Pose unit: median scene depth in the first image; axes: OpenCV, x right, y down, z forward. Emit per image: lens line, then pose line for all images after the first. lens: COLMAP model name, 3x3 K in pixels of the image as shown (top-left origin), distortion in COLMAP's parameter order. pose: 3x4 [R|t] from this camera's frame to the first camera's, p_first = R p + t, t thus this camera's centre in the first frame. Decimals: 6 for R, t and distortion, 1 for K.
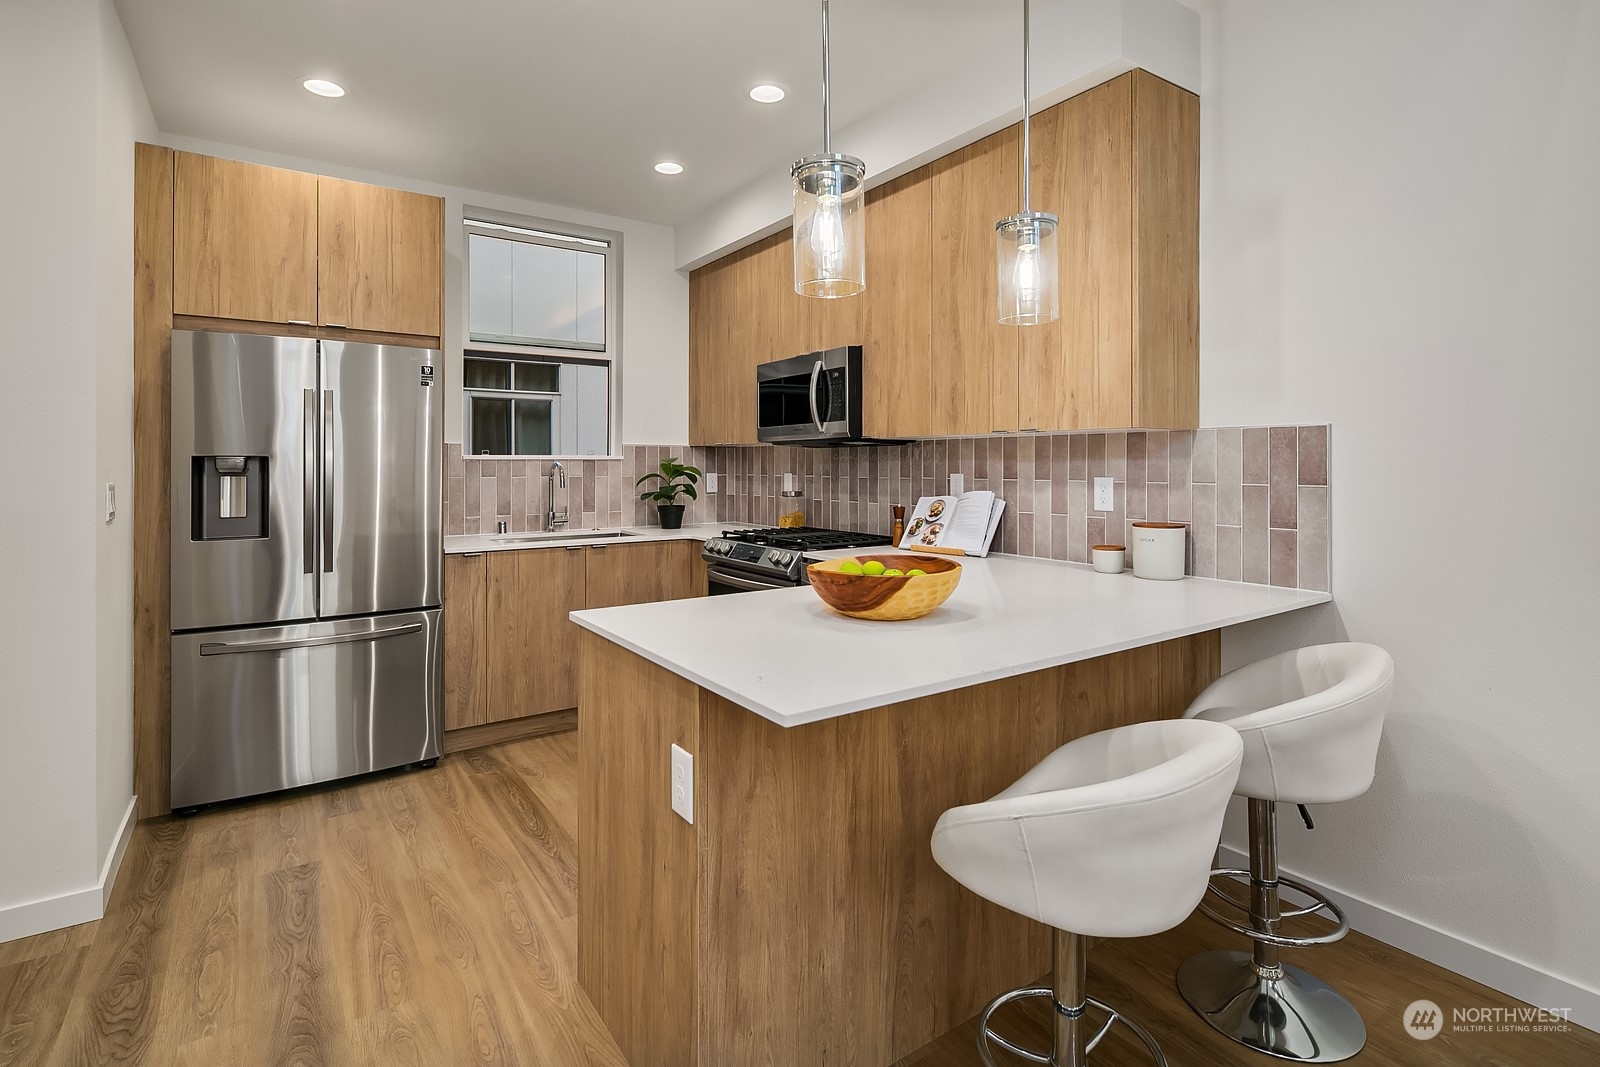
lens RADIAL K [[788.2, 0, 790.0], [0, 788.2, 467.6], [0, 0, 1]] dist [0.004316, -0.006073]
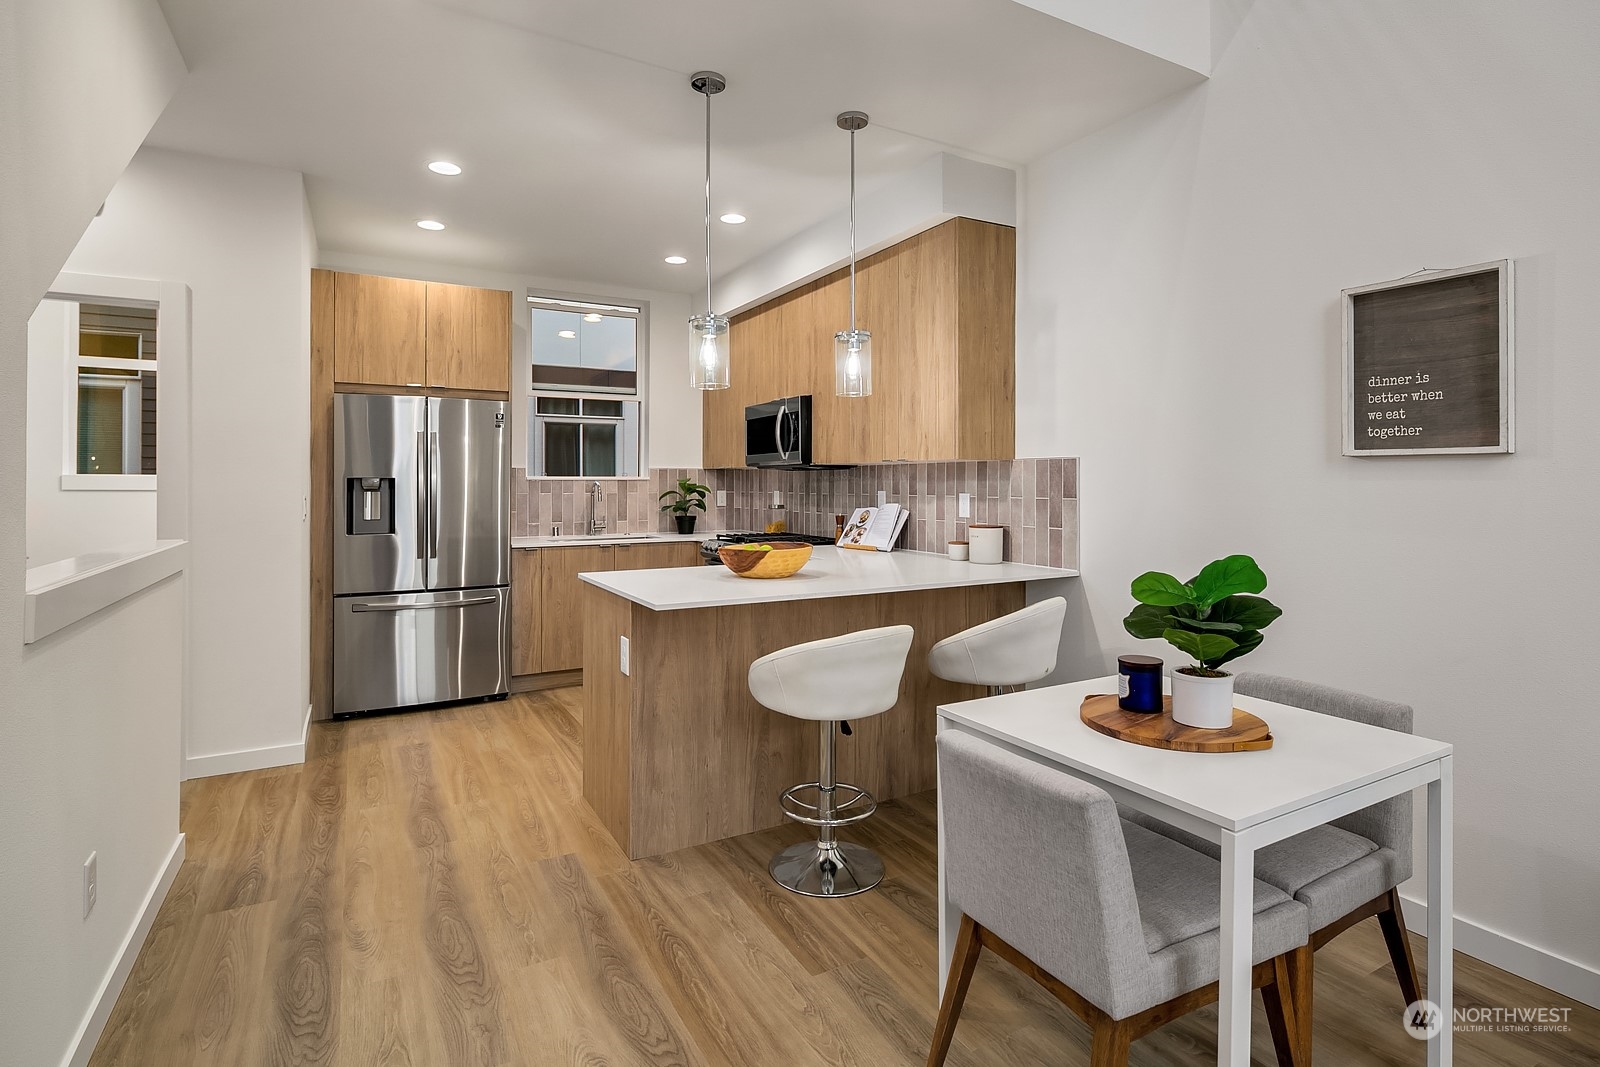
lens RADIAL K [[798.8, 0, 789.2], [0, 798.8, 487.9], [0, 0, 1]] dist [-0.003301, -0.001059]
pose [[0.995669, 0.001357, -0.092954, 0.208250], [-0.001179, 0.999997, 0.001965, 0.000390], [0.092957, -0.001846, 0.995668, -0.411872]]
